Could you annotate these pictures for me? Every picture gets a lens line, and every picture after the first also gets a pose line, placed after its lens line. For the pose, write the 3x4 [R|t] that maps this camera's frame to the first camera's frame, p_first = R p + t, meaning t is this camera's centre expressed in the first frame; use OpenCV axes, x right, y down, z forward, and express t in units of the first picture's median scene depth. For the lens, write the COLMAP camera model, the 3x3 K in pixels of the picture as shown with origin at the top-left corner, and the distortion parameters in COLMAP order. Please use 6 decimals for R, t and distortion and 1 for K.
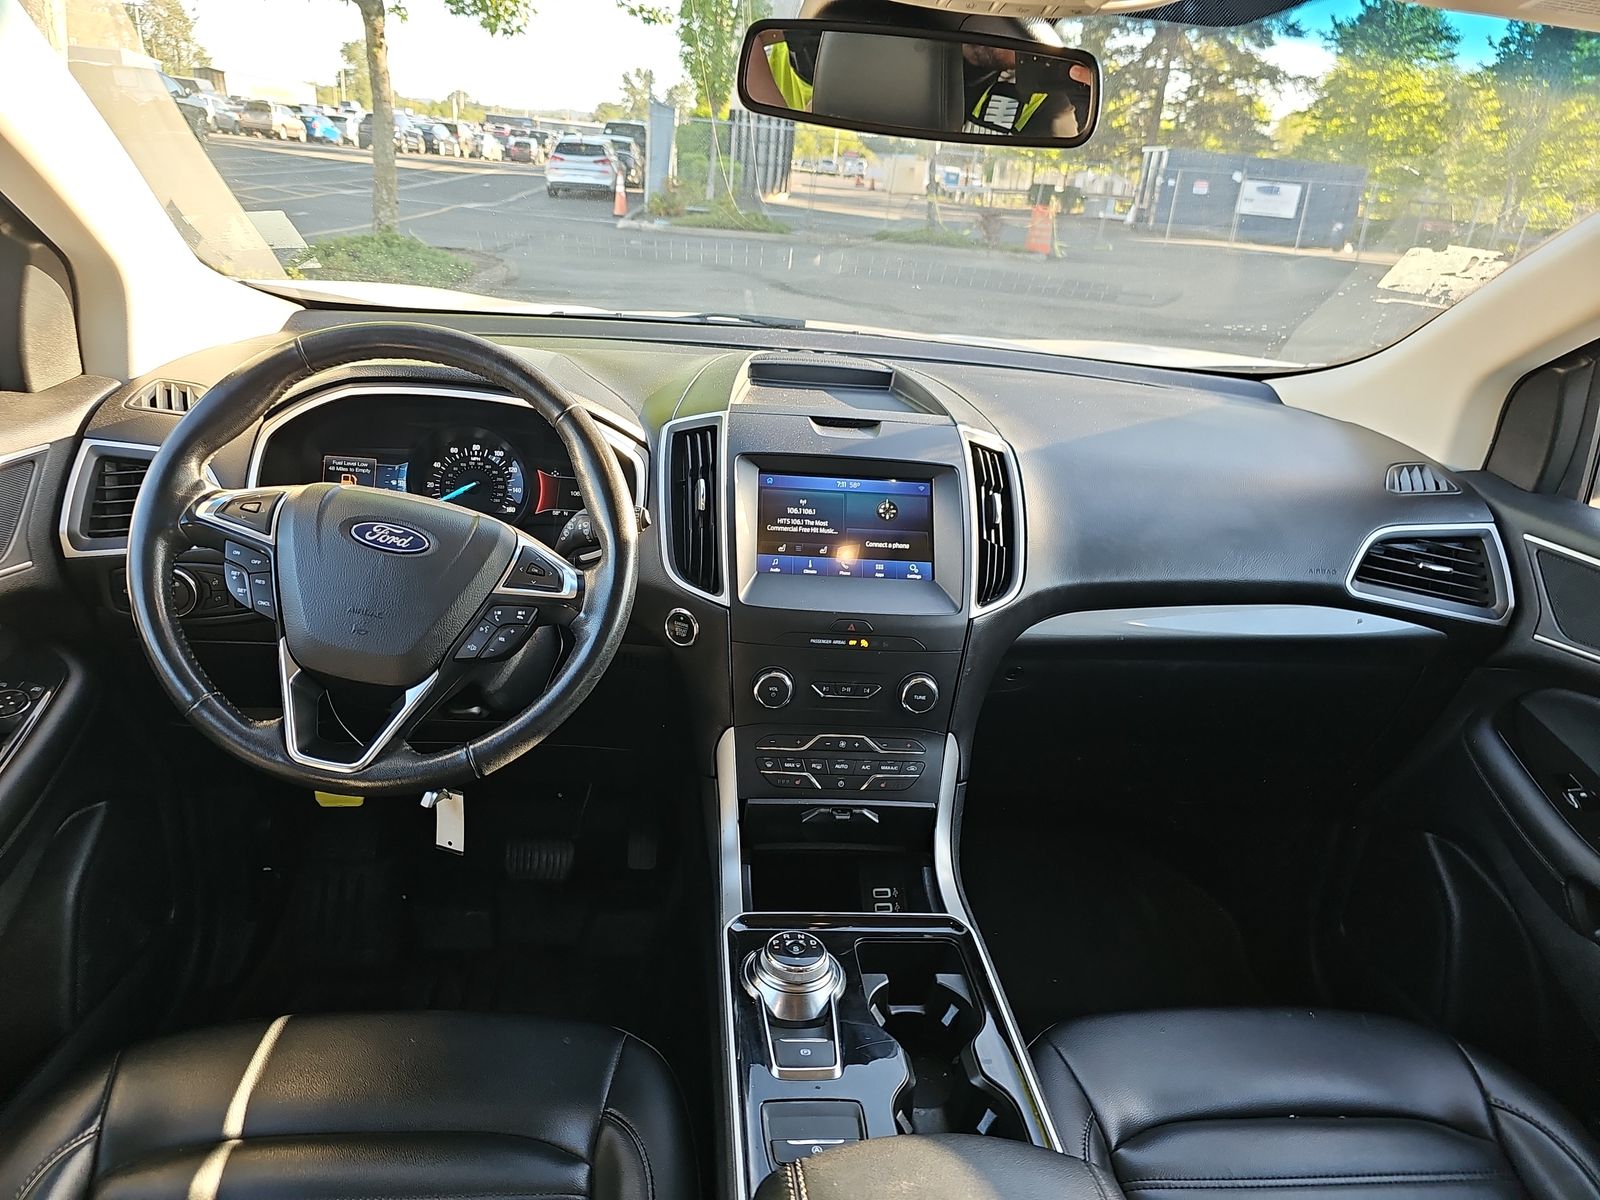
lens RADIAL K [[1085.1, 0, 800.0], [0, 1085.1, 600.0], [0, 0, 1]] dist [0.050923, -0.061993]
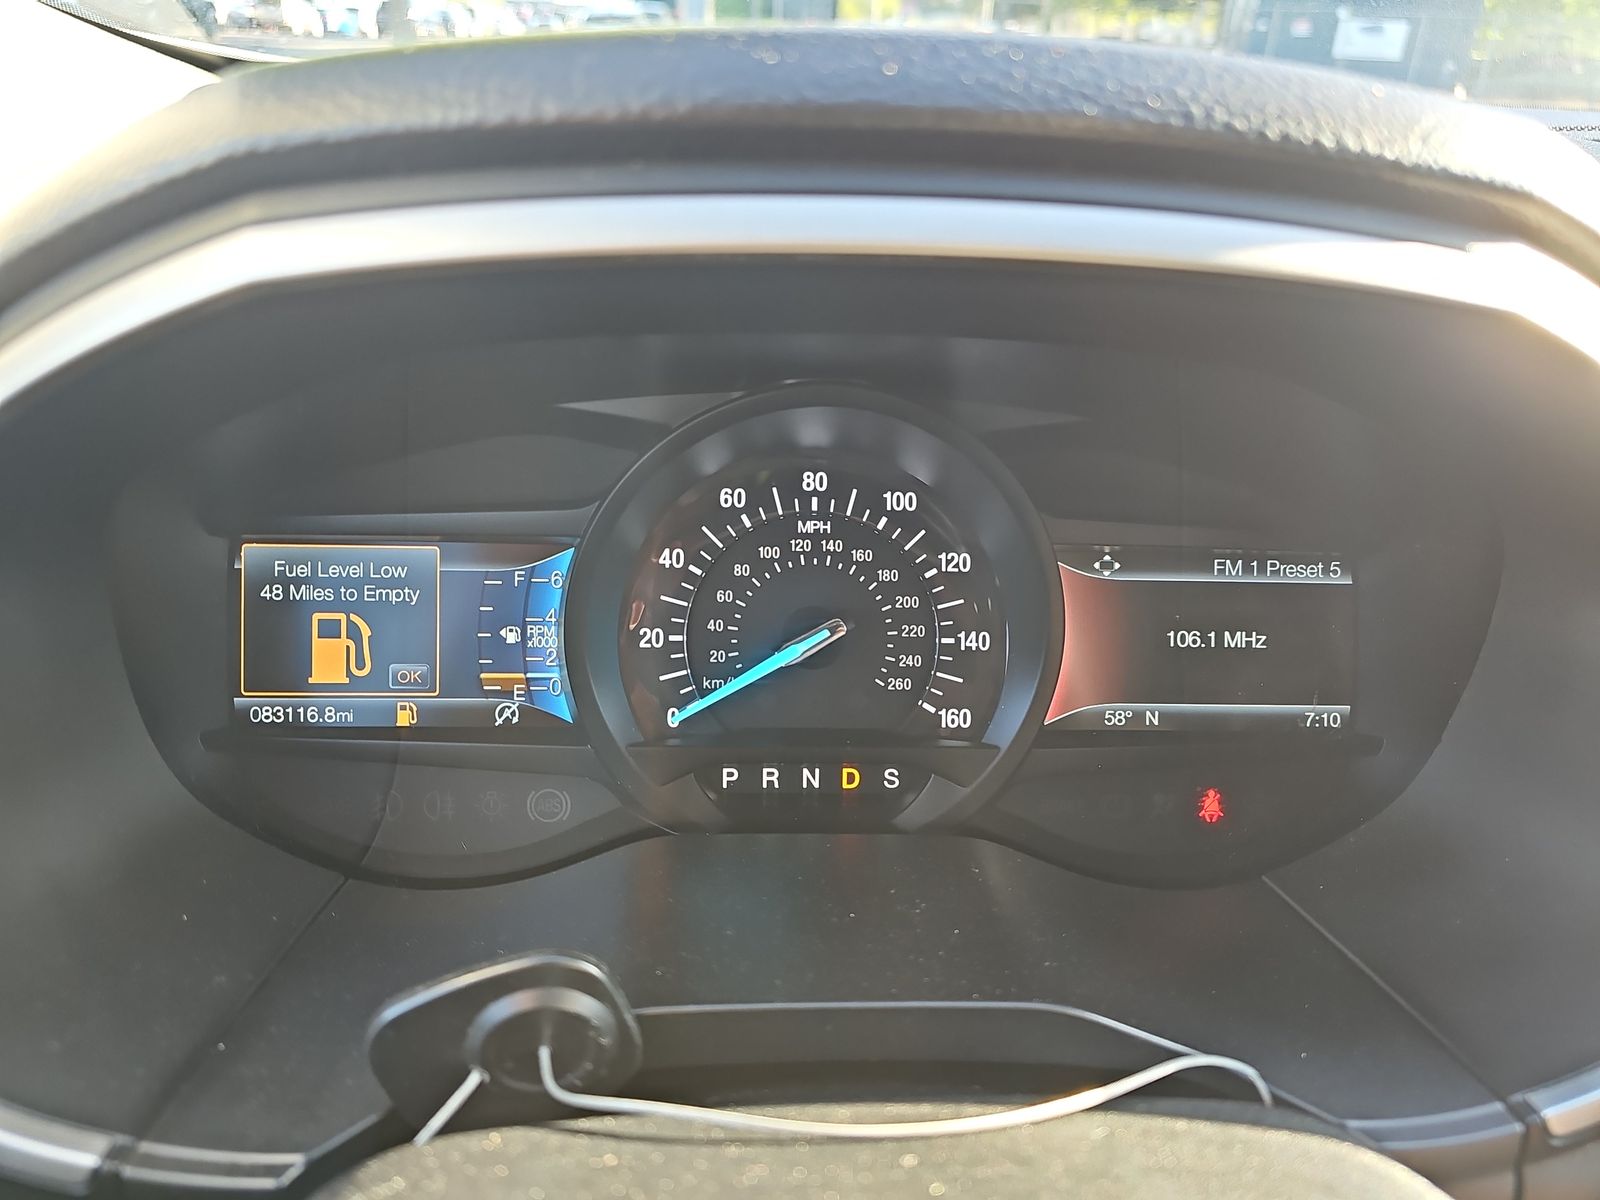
lens RADIAL K [[1085.1, 0, 800.0], [0, 1085.1, 600.0], [0, 0, 1]] dist [0.050923, -0.061993]
pose [[0.998575, -0.031279, -0.043245, -0.290434], [0.035174, 0.995095, 0.092455, -0.136215], [0.040141, -0.093845, 0.994777, 0.742390]]
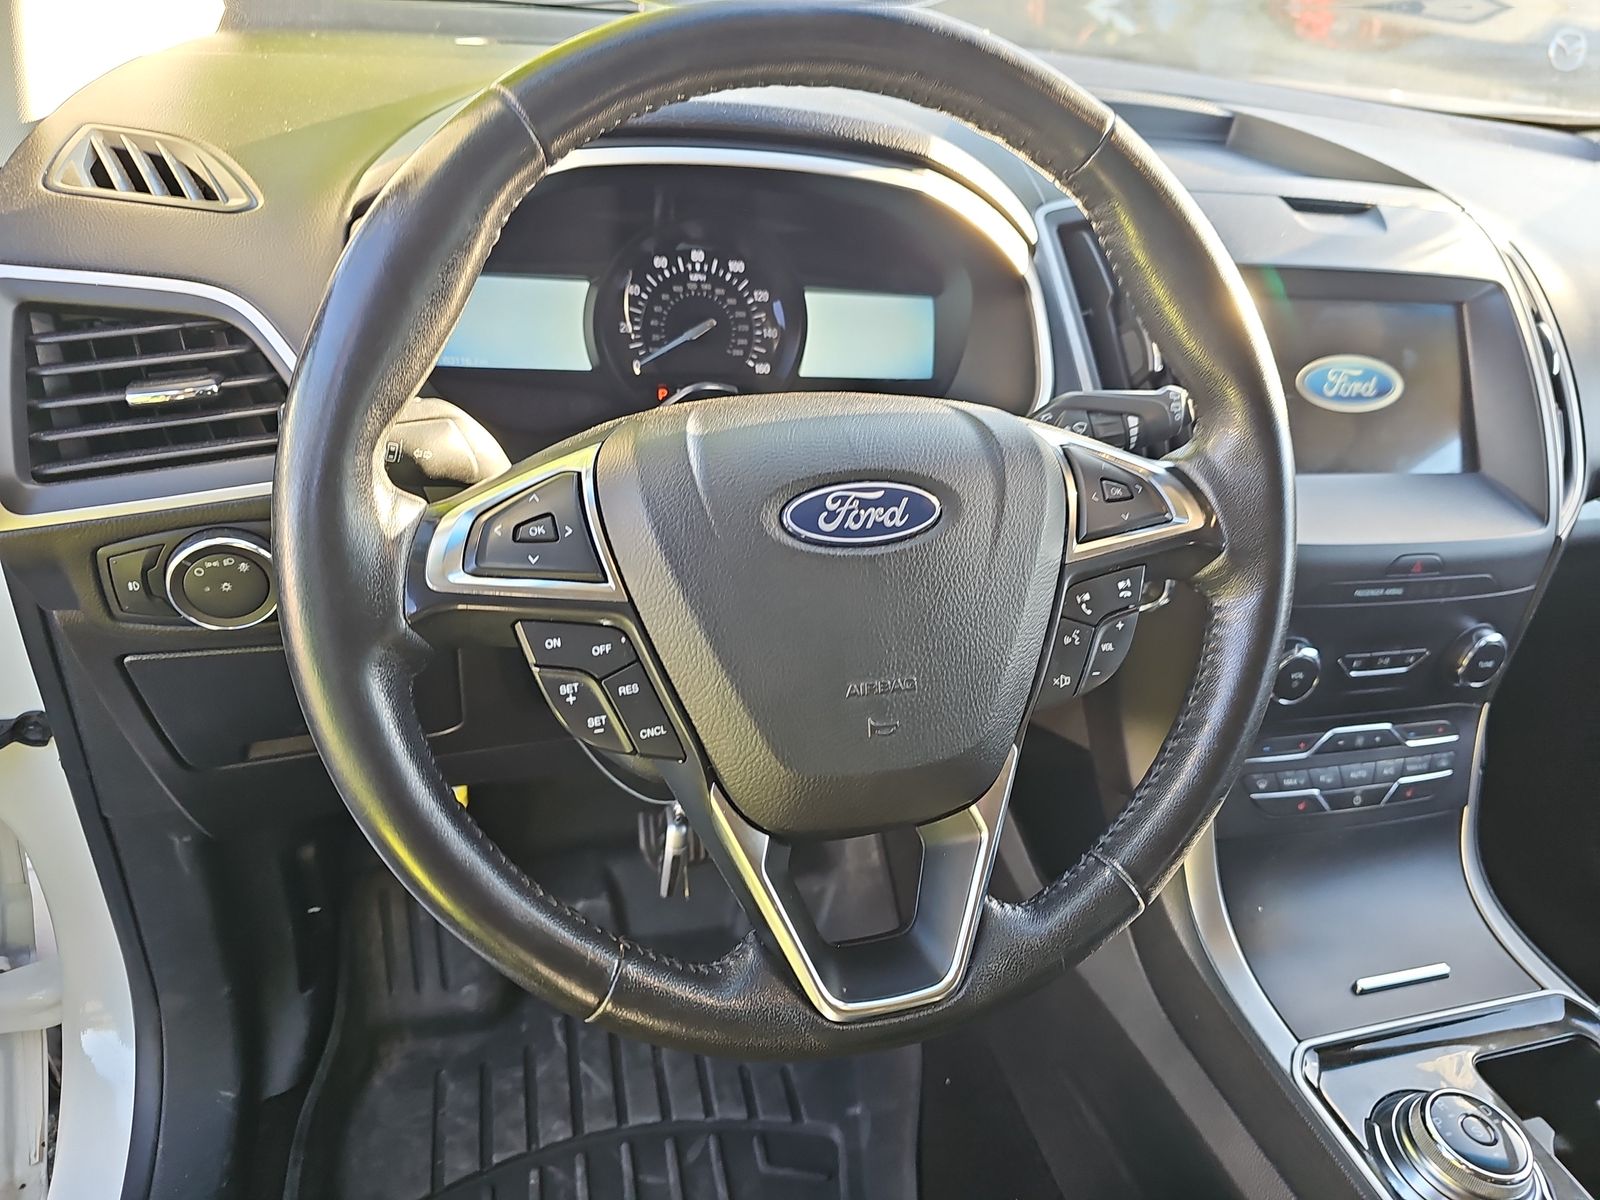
lens RADIAL K [[1085.1, 0, 800.0], [0, 1085.1, 600.0], [0, 0, 1]] dist [0.050923, -0.061993]
pose [[0.982919, -0.065609, 0.171948, -0.353622], [0.027031, 0.975631, 0.217746, -0.088036], [-0.182044, -0.209379, 0.960740, 0.413509]]
